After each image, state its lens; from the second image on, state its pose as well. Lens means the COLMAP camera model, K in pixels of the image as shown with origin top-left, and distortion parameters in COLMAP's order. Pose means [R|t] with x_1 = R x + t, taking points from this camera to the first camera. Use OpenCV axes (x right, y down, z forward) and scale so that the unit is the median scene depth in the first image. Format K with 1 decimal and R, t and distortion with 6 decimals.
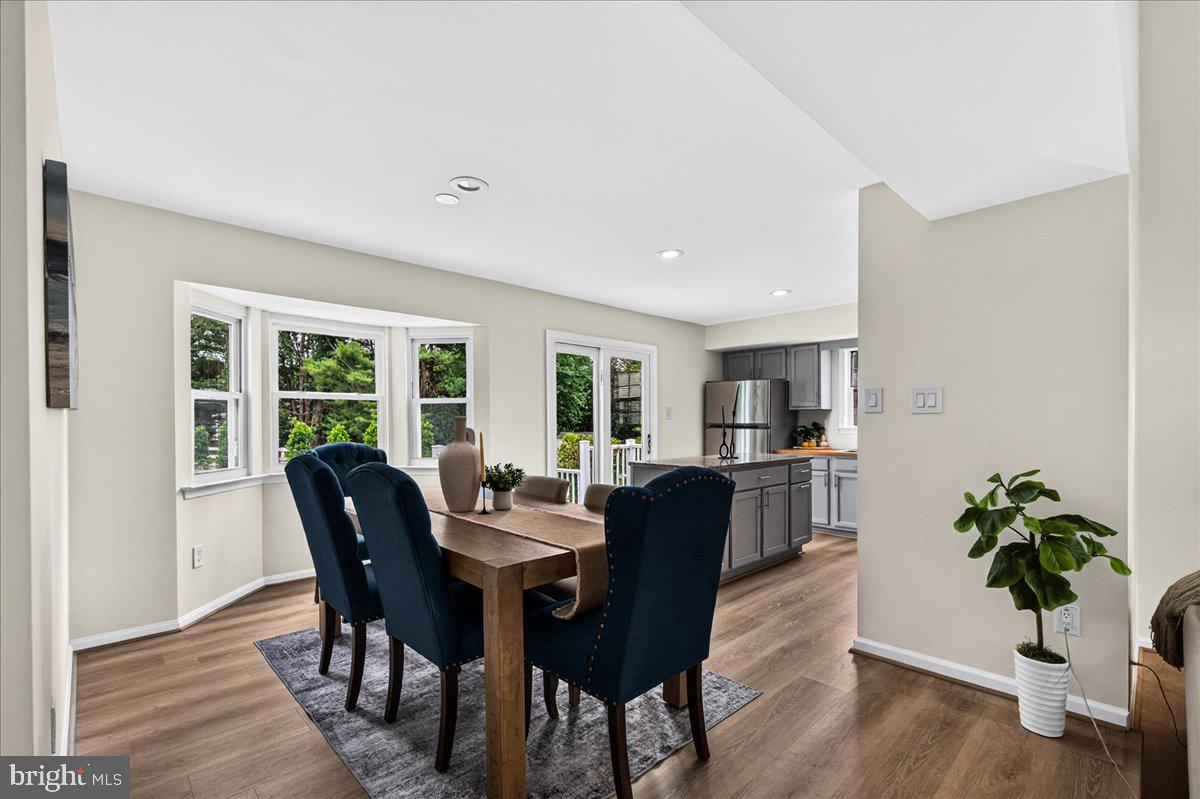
lens RADIAL K [[547.4, 0, 587.8], [0, 547.4, 424.5], [0, 0, 1]] dist [-0.006235, -0.000831]
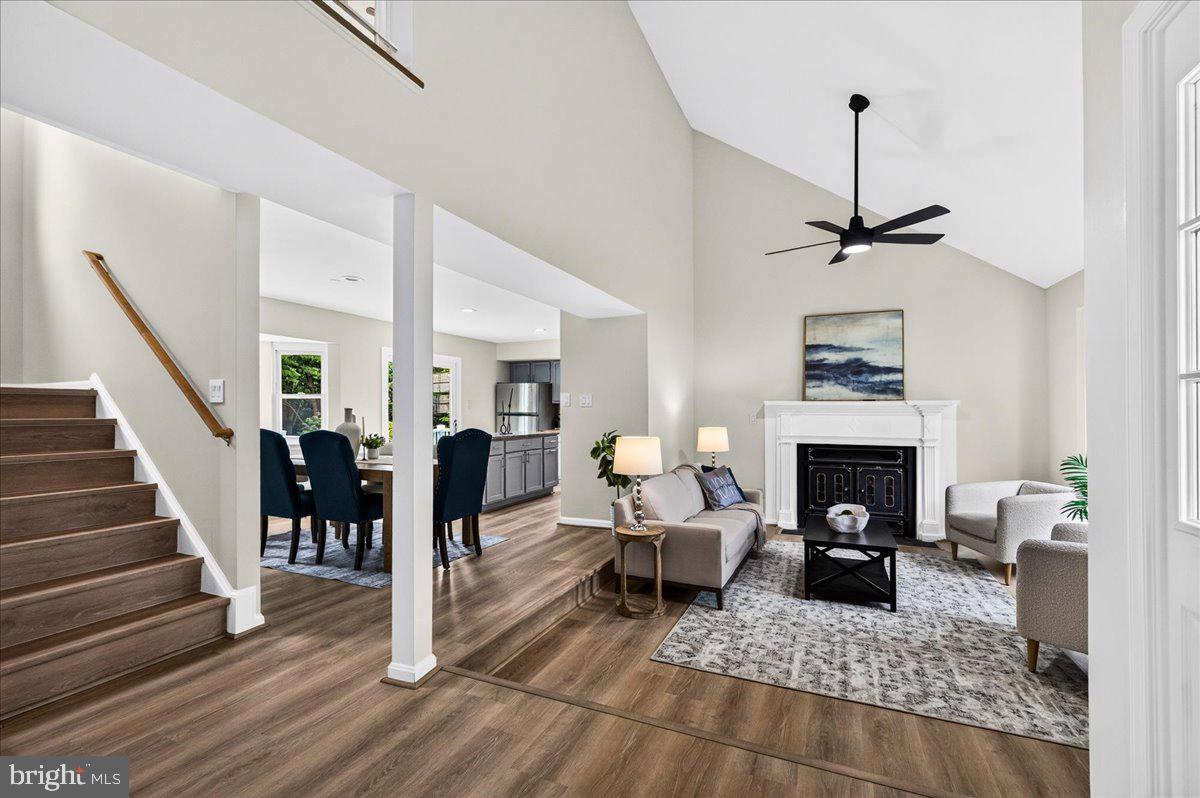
lens RADIAL K [[547.4, 0, 609.1], [0, 547.4, 408.6], [0, 0, 1]] dist [-0.006235, -0.000831]
pose [[0.927362, 0.000346, 0.374166, -0.064513], [0.003939, 0.999935, -0.010686, 0.005626], [-0.374145, 0.011384, 0.927300, -0.601112]]
